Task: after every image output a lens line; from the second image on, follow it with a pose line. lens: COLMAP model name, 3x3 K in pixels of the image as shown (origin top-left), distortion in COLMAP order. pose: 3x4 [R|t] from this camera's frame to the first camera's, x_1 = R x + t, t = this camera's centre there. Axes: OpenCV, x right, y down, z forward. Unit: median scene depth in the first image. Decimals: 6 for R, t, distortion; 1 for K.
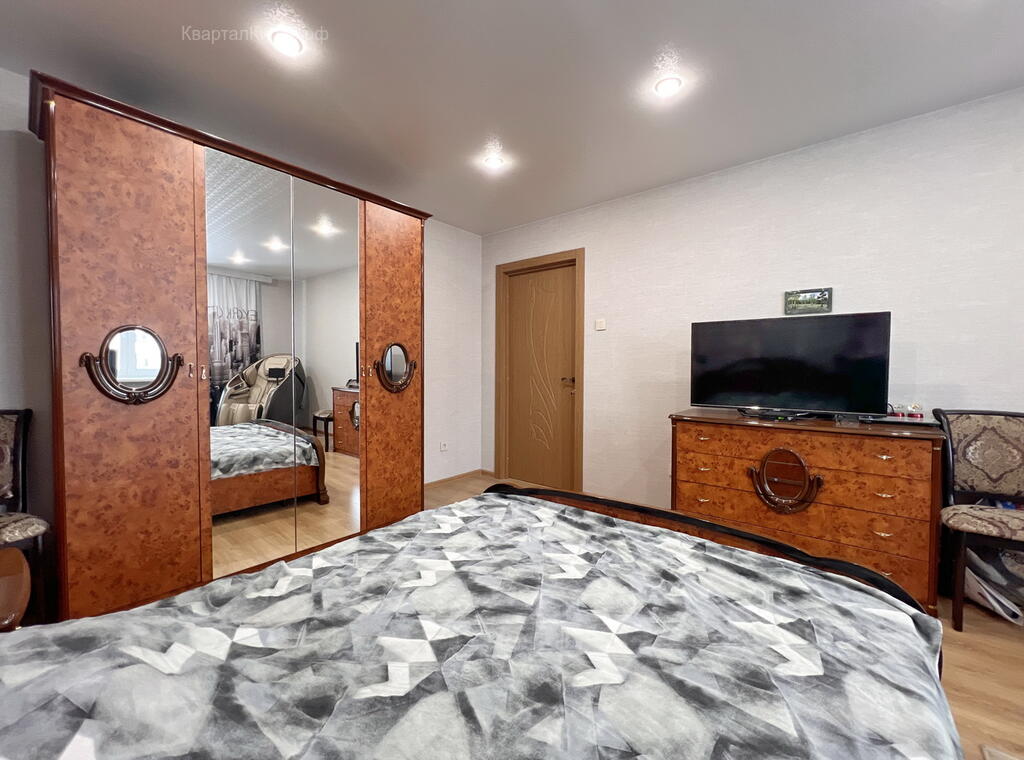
lens RADIAL K [[414.7, 0, 506.9], [0, 414.7, 381.1], [0, 0, 1]] dist [-0.001862, -0.000026]
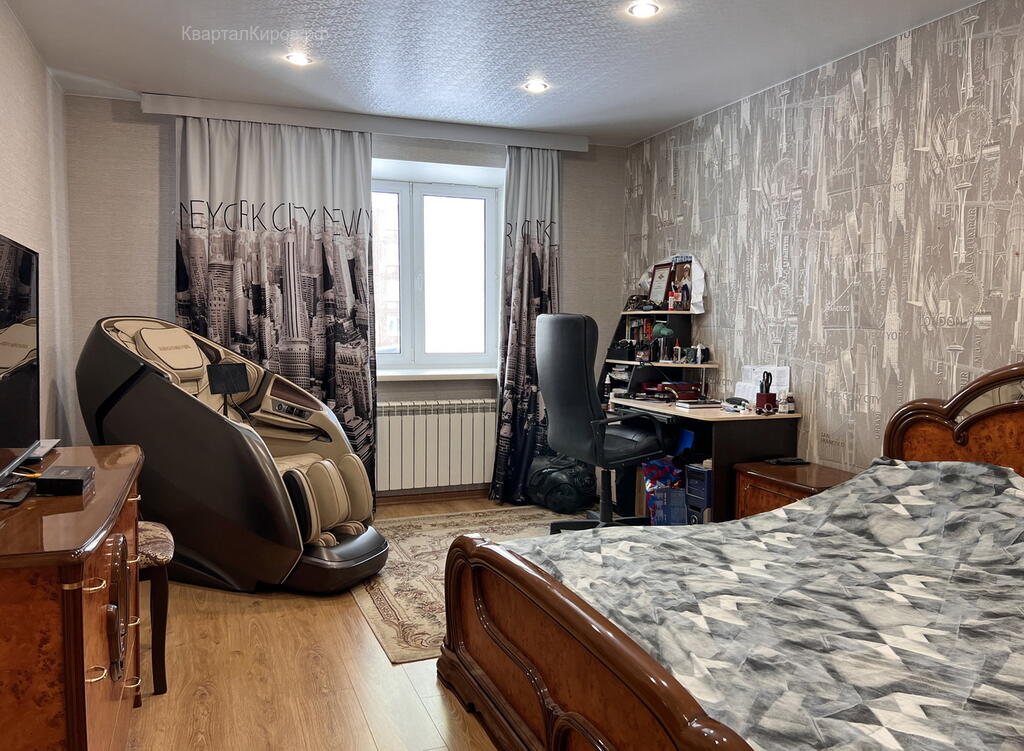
lens RADIAL K [[803.2, 0, 512.5], [0, 803.2, 374.7], [0, 0, 1]] dist [0.096627, -0.104496]
pose [[-0.878664, -0.043993, 0.475409, -0.225892], [0.003377, 0.995148, 0.098330, -0.174589], [-0.477428, 0.088004, -0.874253, 2.564961]]
